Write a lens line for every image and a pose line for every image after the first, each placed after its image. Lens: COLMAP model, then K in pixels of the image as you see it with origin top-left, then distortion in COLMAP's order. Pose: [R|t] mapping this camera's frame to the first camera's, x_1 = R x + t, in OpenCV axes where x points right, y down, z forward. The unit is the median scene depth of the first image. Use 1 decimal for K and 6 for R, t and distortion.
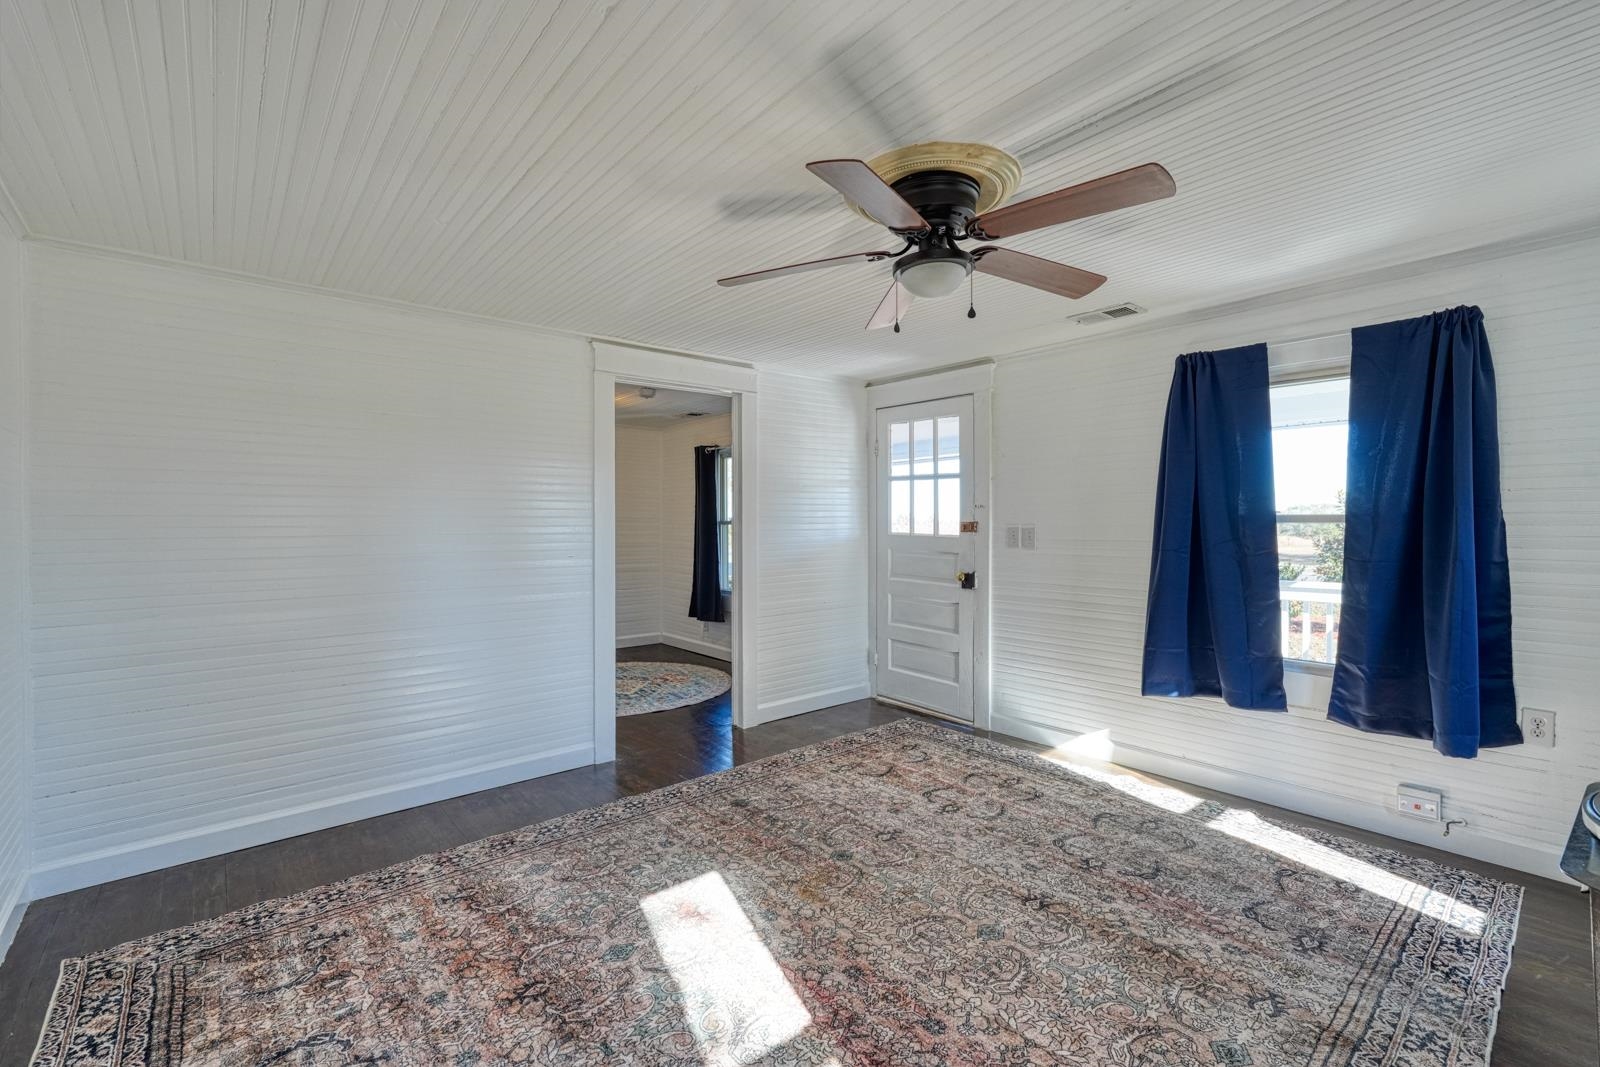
lens RADIAL K [[719.7, 0, 799.6], [0, 719.7, 524.1], [0, 0, 1]] dist [-0.002562, -0.000447]
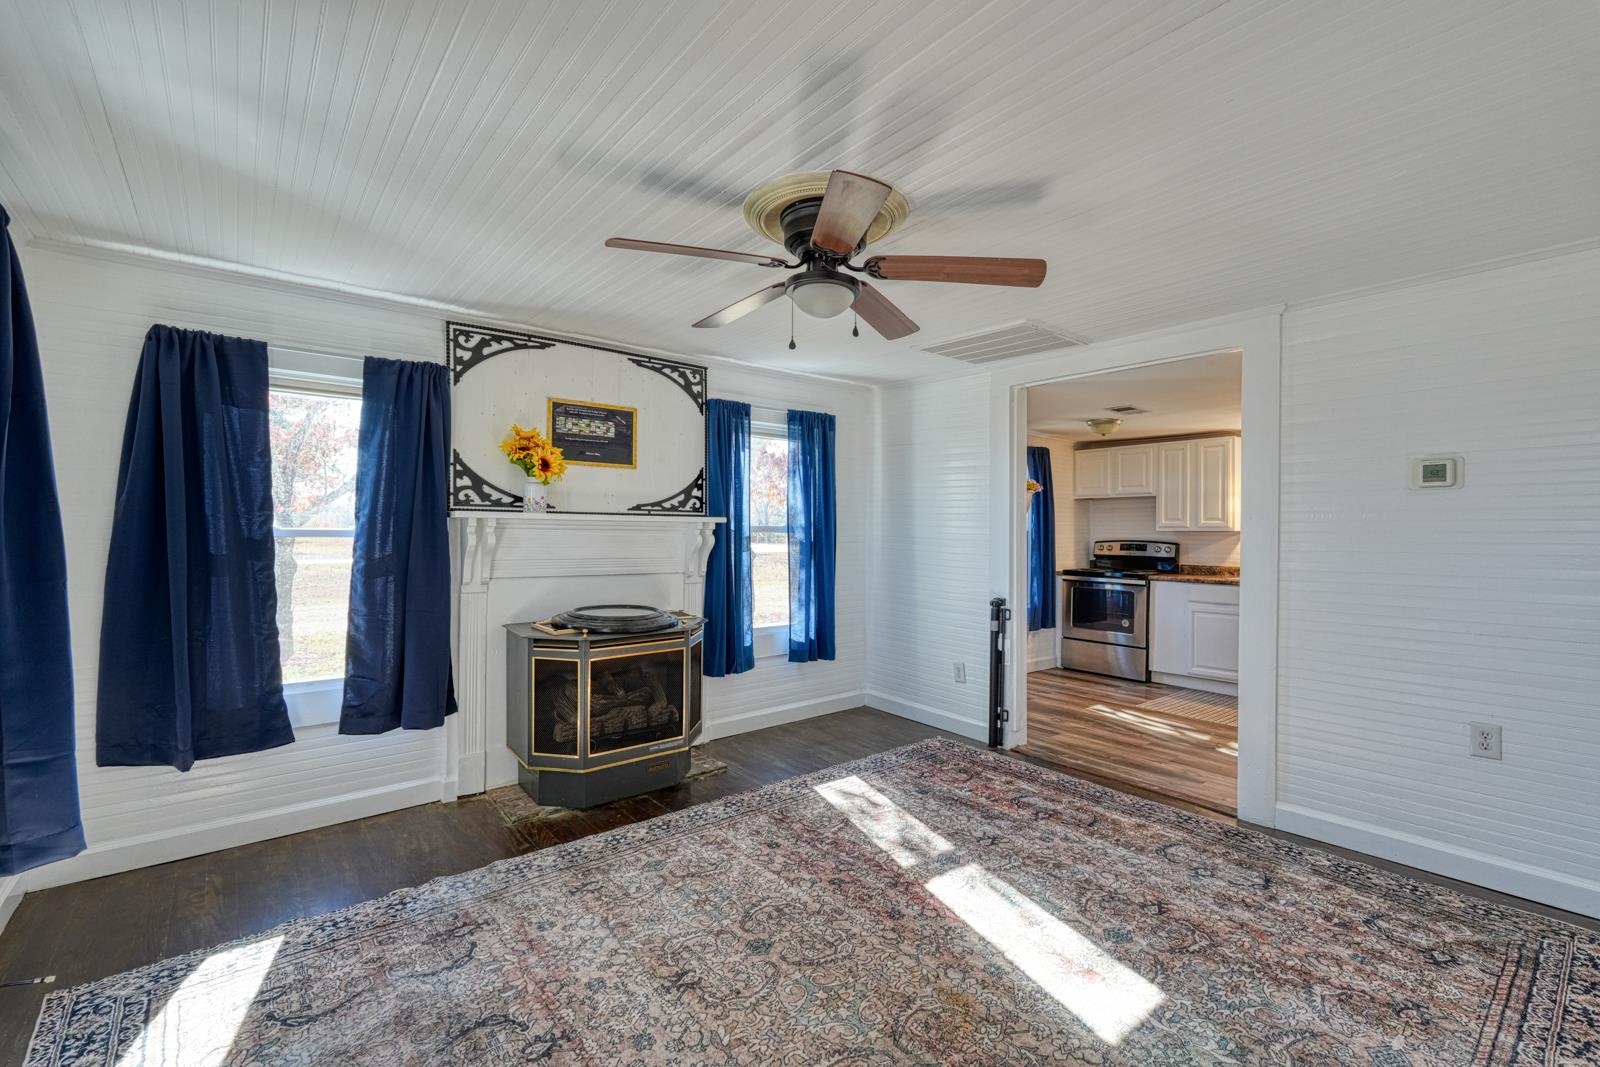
lens RADIAL K [[719.7, 0, 802.6], [0, 719.7, 536.2], [0, 0, 1]] dist [-0.002562, -0.000447]
pose [[-0.999920, -0.000342, 0.012632, 0.195877], [-0.000344, 1.000000, -0.000117, 0.005312], [-0.012632, -0.000121, -0.999920, 2.001421]]
